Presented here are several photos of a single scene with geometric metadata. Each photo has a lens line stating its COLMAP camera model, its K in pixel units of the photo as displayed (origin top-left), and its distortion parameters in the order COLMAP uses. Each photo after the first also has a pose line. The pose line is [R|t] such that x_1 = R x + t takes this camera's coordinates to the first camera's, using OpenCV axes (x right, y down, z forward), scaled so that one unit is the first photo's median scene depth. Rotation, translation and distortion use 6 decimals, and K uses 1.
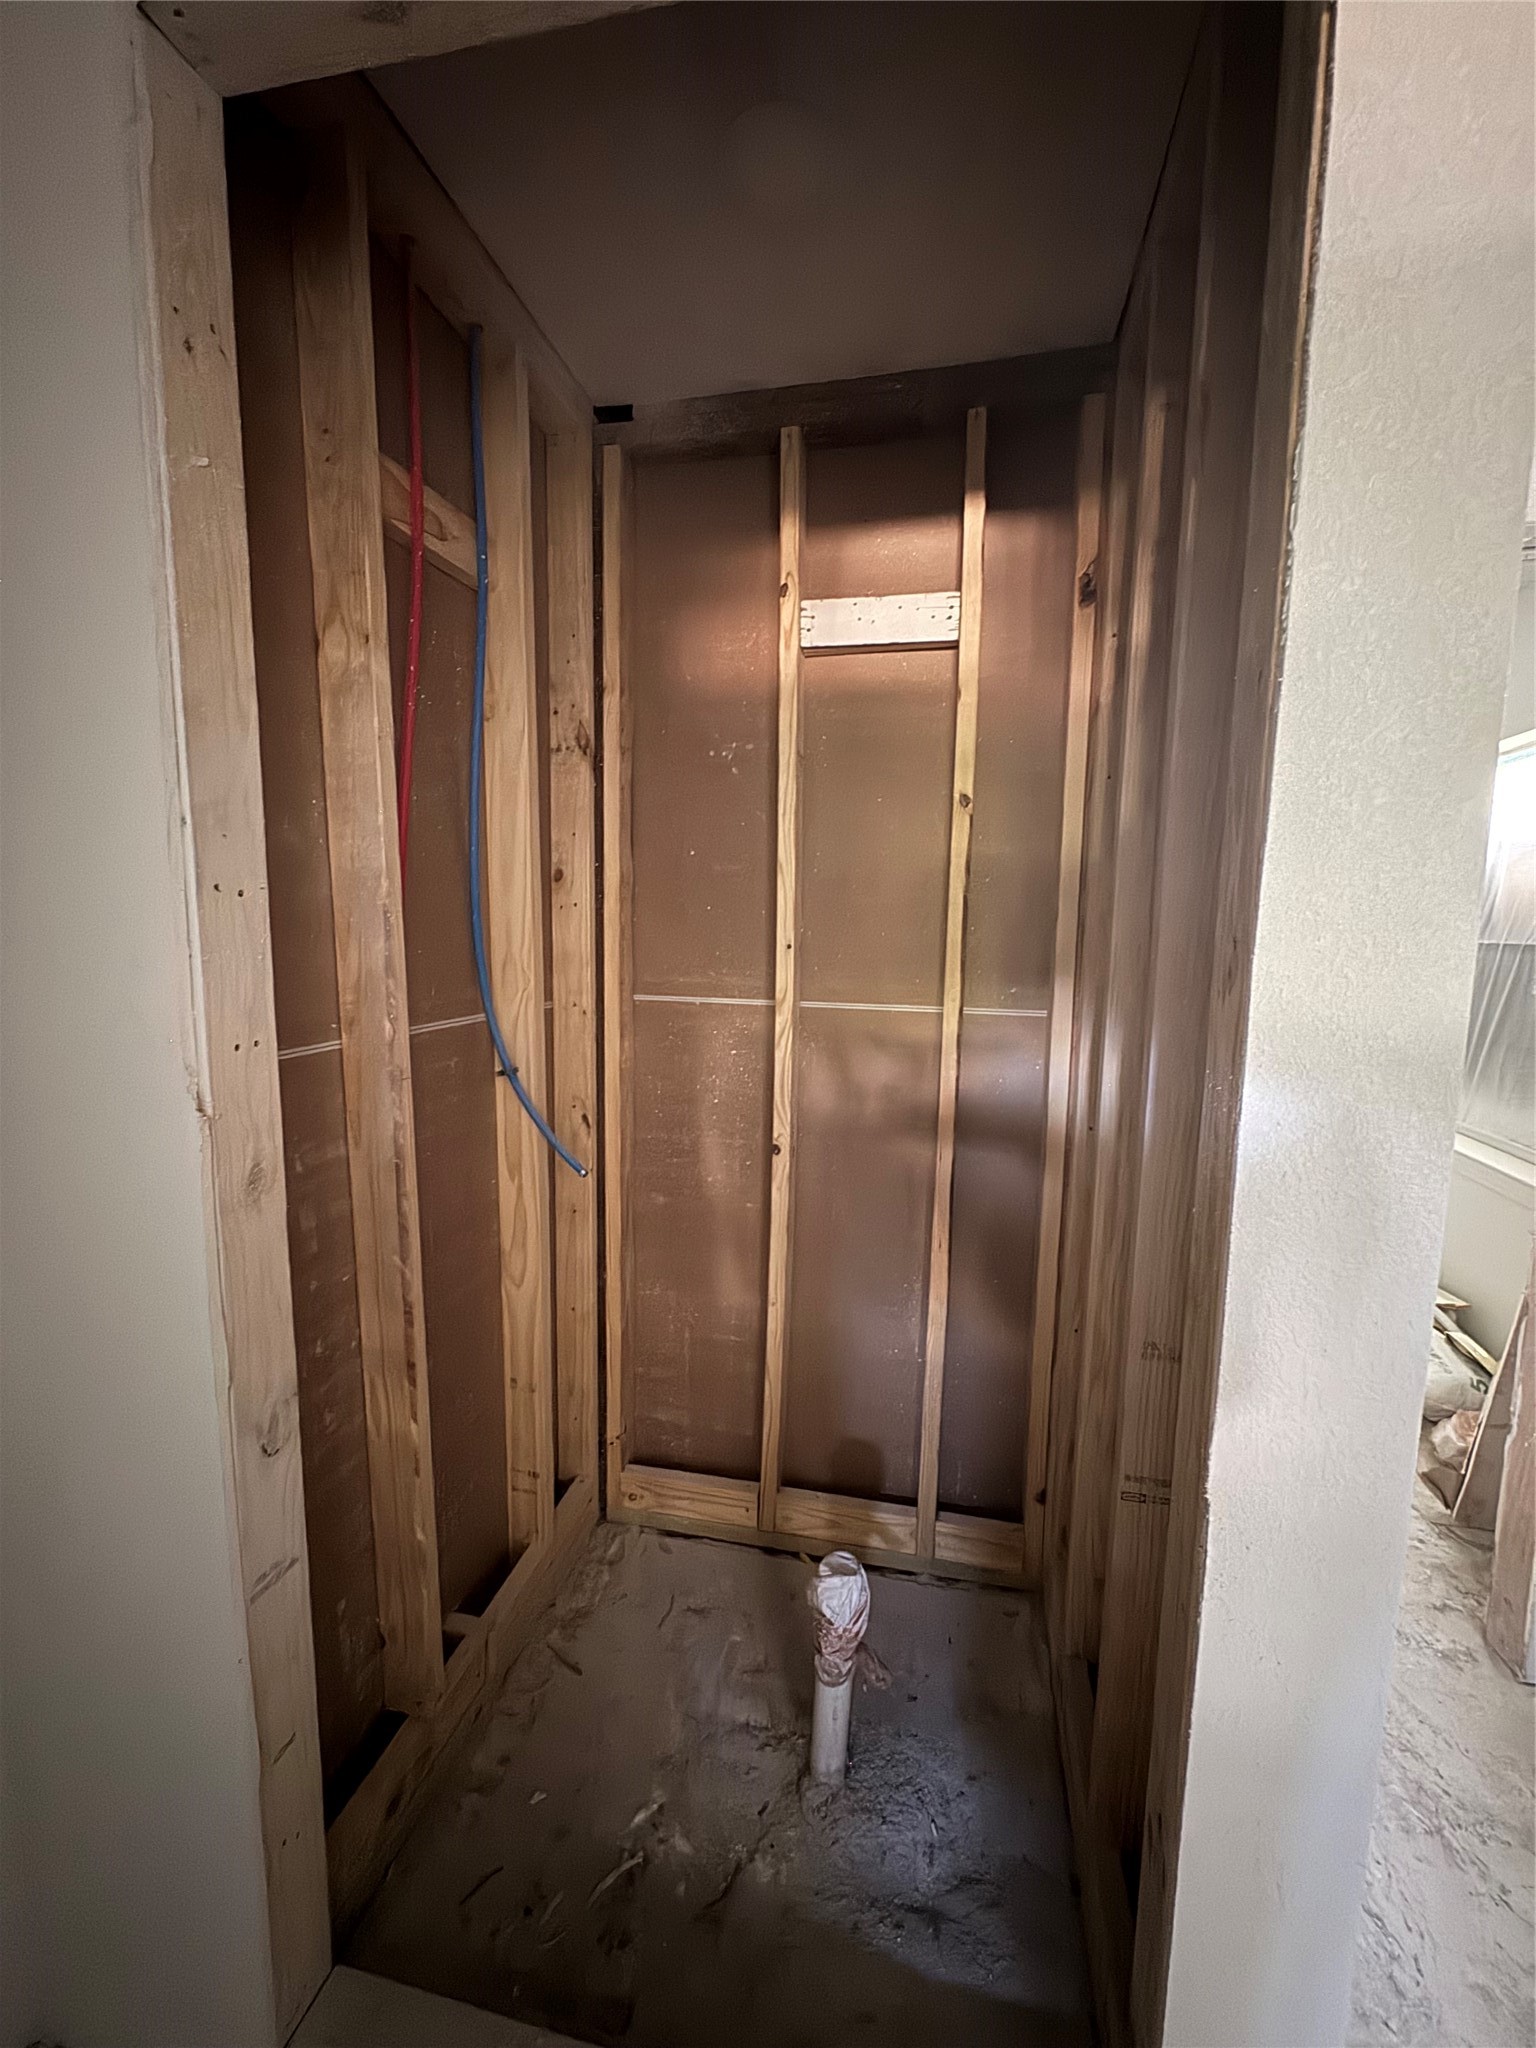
lens RADIAL K [[822.2, 0, 768.0], [0, 822.2, 1024.0], [0, 0, 1]] dist [-0.000762, 0.000328]
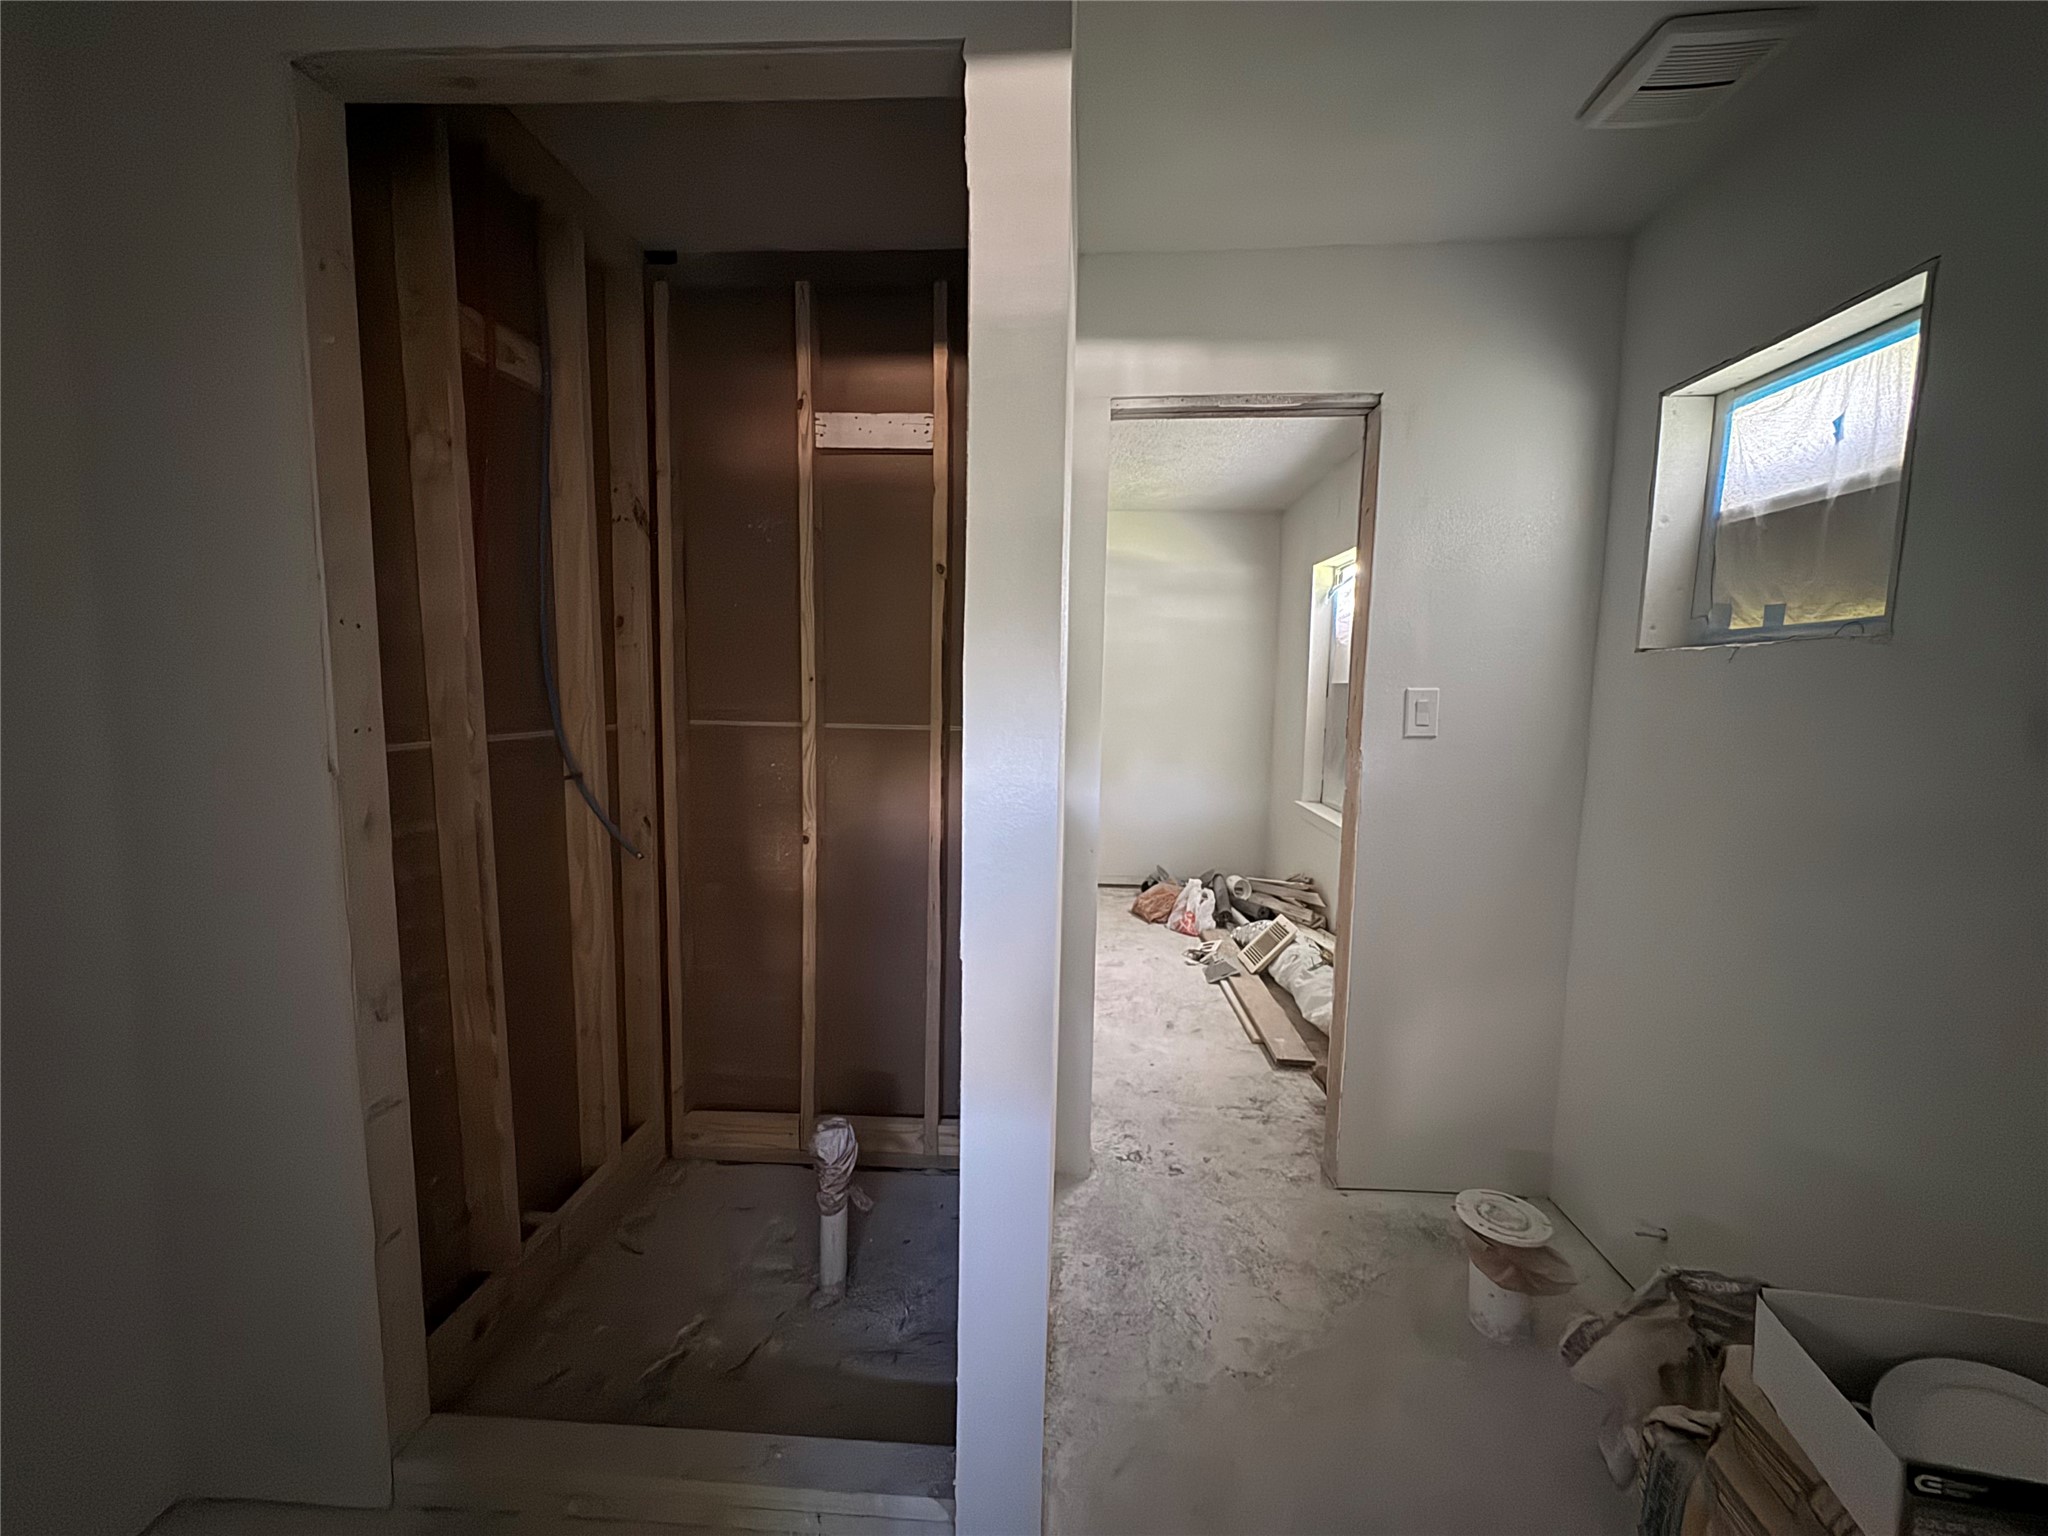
lens RADIAL K [[819.7, 0, 1022.6], [0, 819.7, 767.8], [0, 0, 1]] dist [-0.003859, 0.001204]
pose [[0.987034, -0.015531, 0.159760, 0.158745], [0.017898, 0.999750, -0.013386, 0.073696], [-0.159513, 0.016072, 0.987065, -0.341047]]
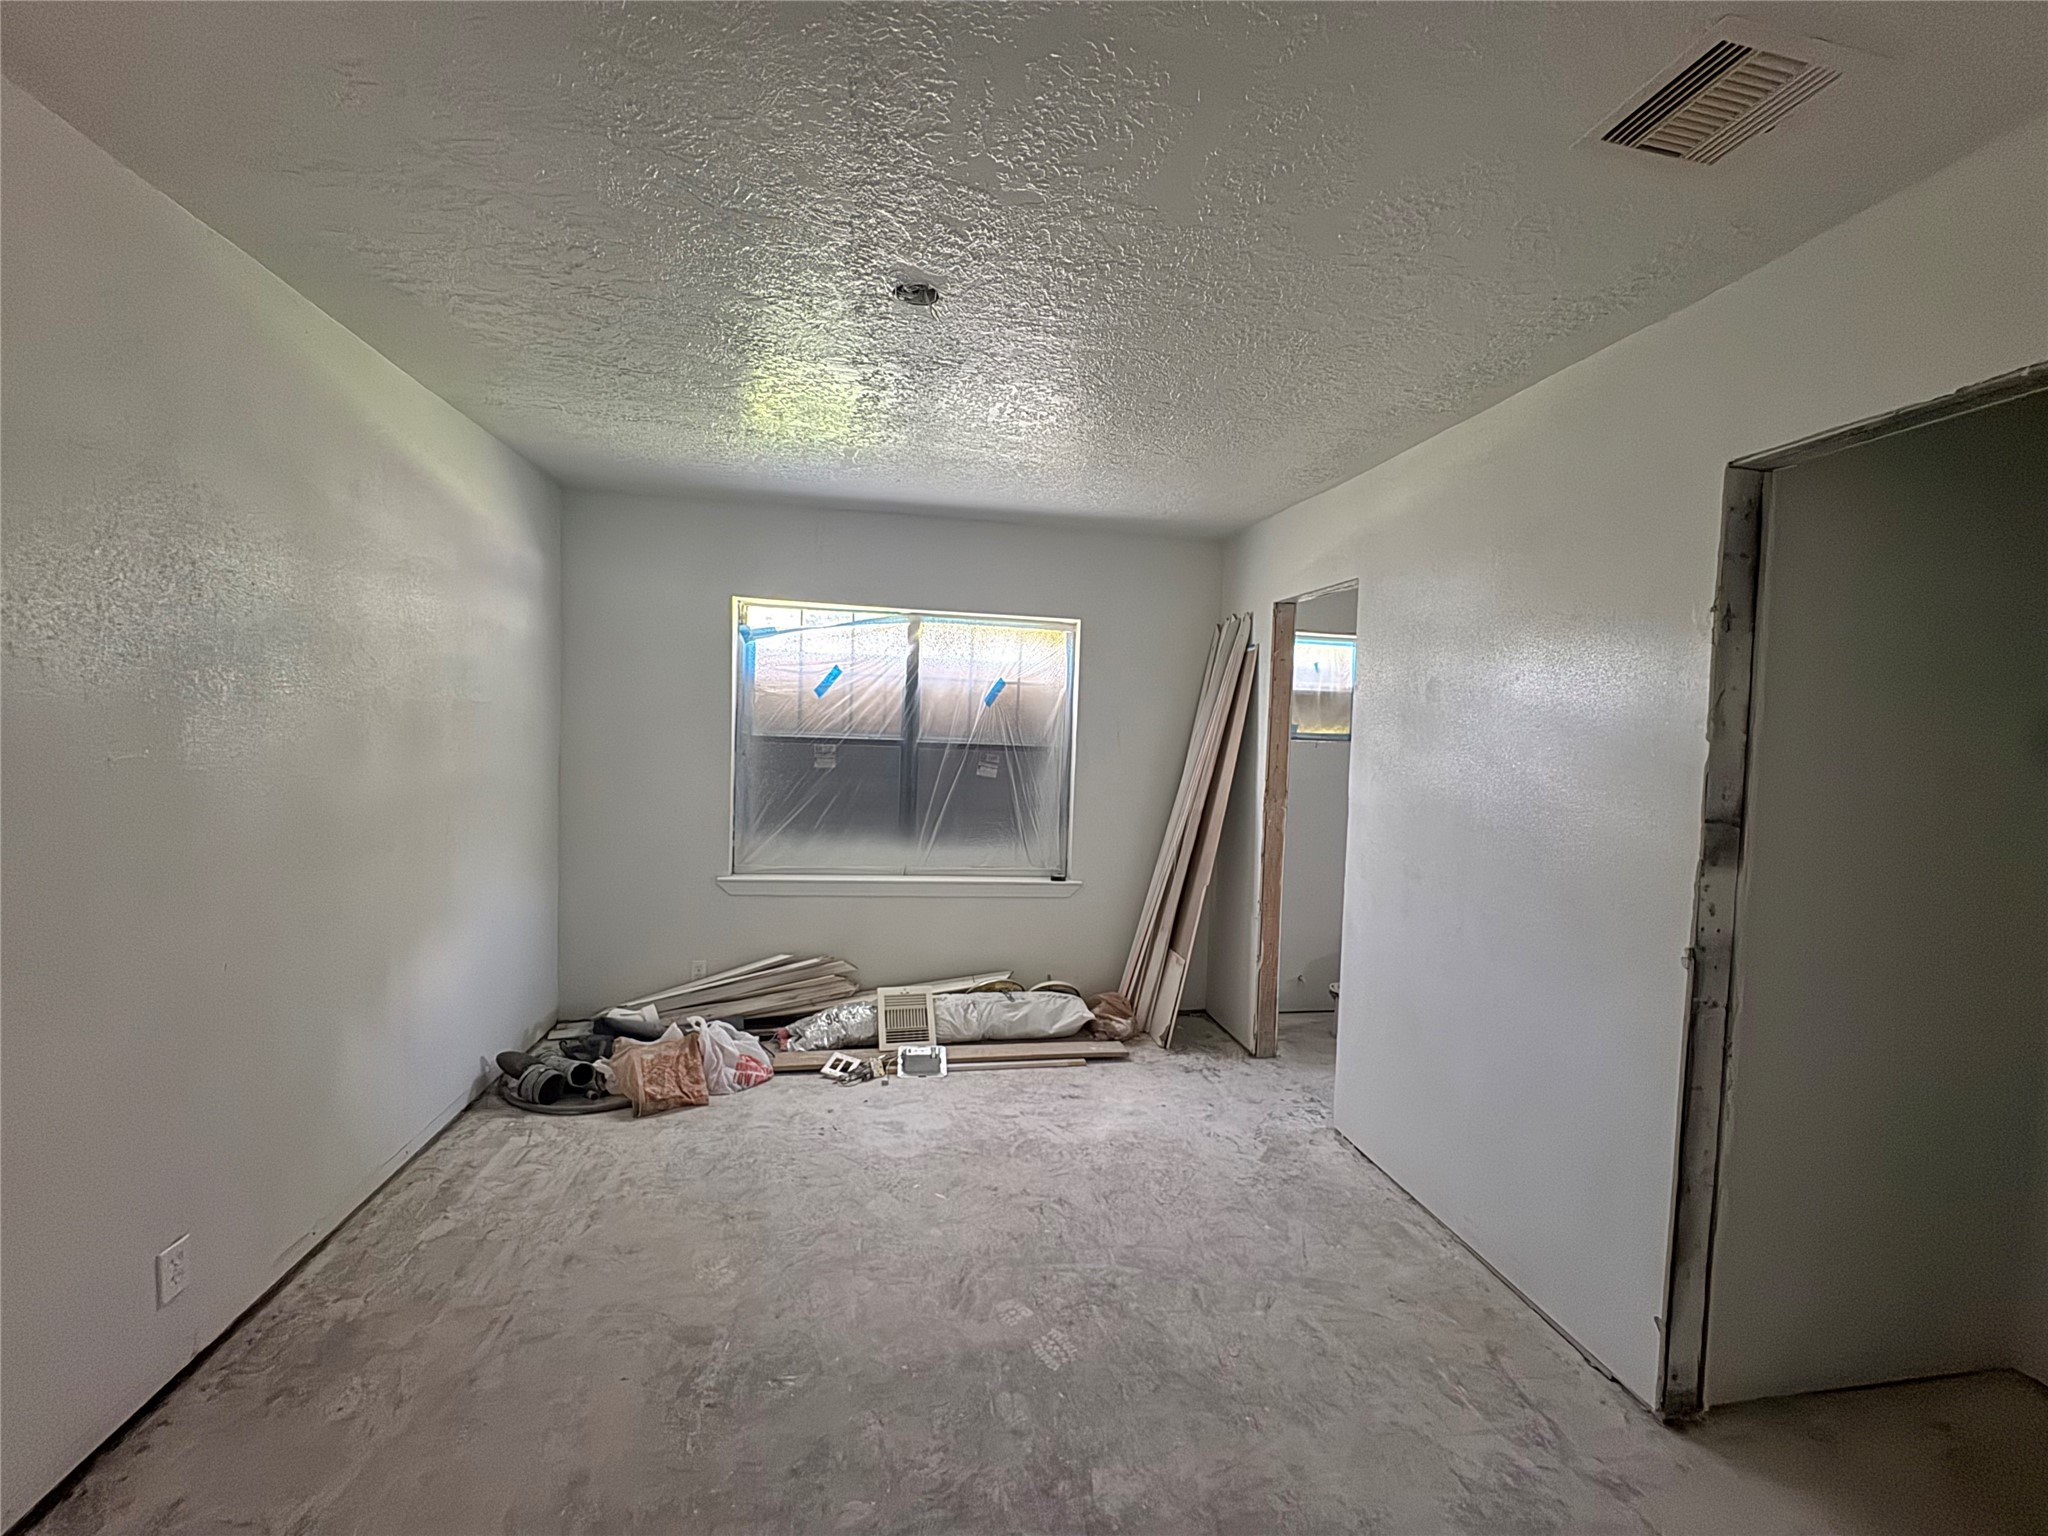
lens RADIAL K [[819.7, 0, 1022.6], [0, 819.7, 767.8], [0, 0, 1]] dist [-0.003859, 0.001204]
pose [[-0.383243, -0.068970, 0.921069, -0.976464], [0.067876, 0.992409, 0.102554, -0.348817], [-0.921150, 0.101822, -0.375653, 2.531659]]
